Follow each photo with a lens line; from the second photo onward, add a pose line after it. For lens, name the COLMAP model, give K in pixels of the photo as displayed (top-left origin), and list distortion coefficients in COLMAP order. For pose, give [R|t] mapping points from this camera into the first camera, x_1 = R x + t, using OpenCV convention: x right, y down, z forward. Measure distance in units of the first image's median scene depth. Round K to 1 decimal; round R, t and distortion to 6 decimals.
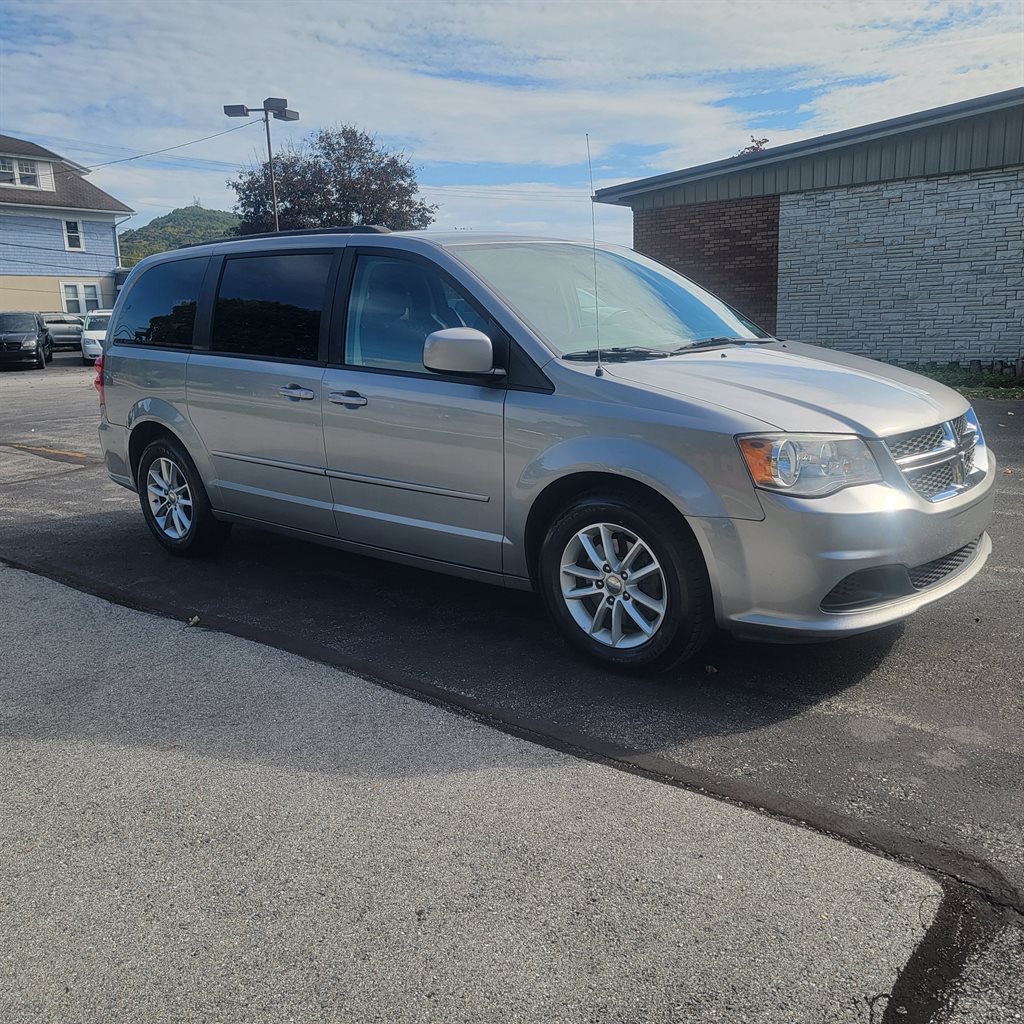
lens RADIAL K [[943.1, 0, 517.4], [0, 943.1, 488.4], [0, 0, 1]] dist [0.092055, -0.077431]
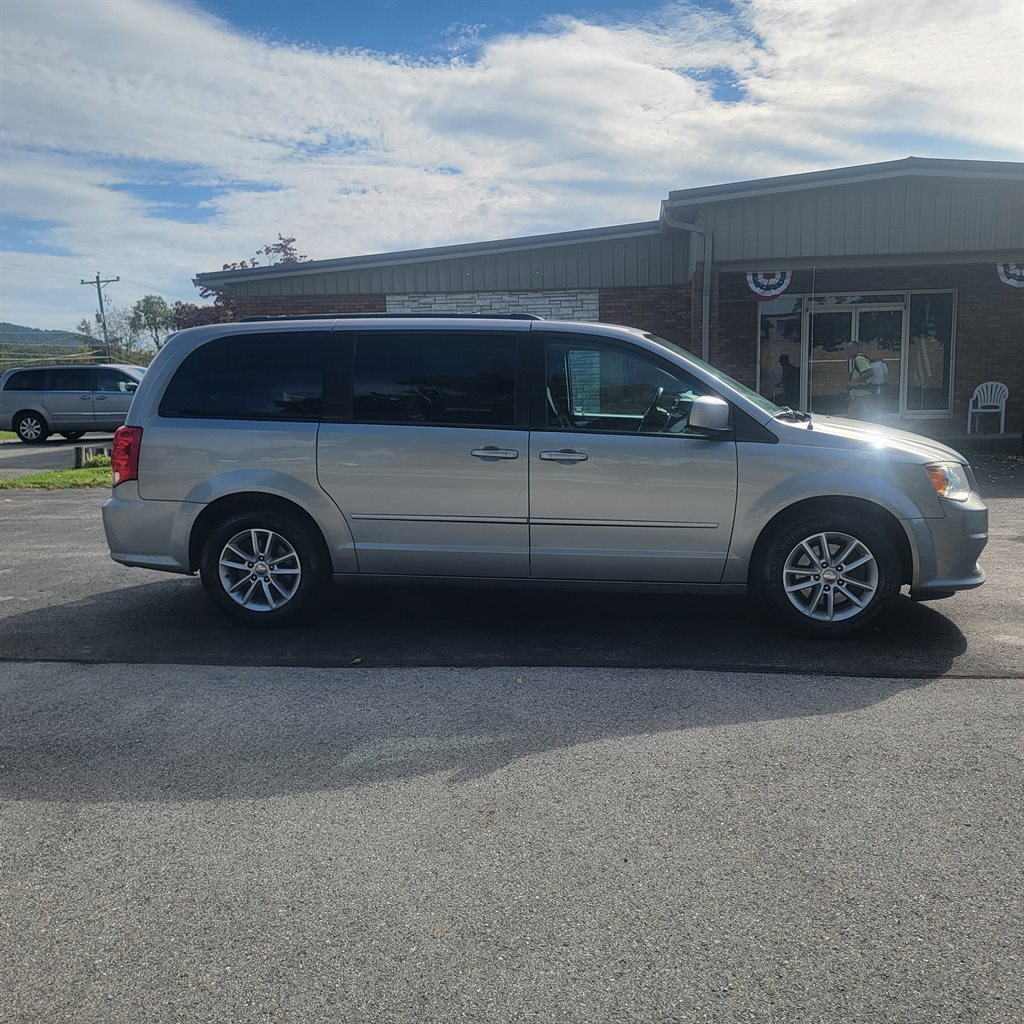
lens RADIAL K [[943.1, 0, 517.4], [0, 943.1, 488.4], [0, 0, 1]] dist [0.092055, -0.077431]
pose [[0.837324, -0.040869, 0.545178, -0.213846], [0.090456, 0.993814, -0.064428, 0.004337], [-0.539172, 0.103262, 0.835841, 0.010420]]
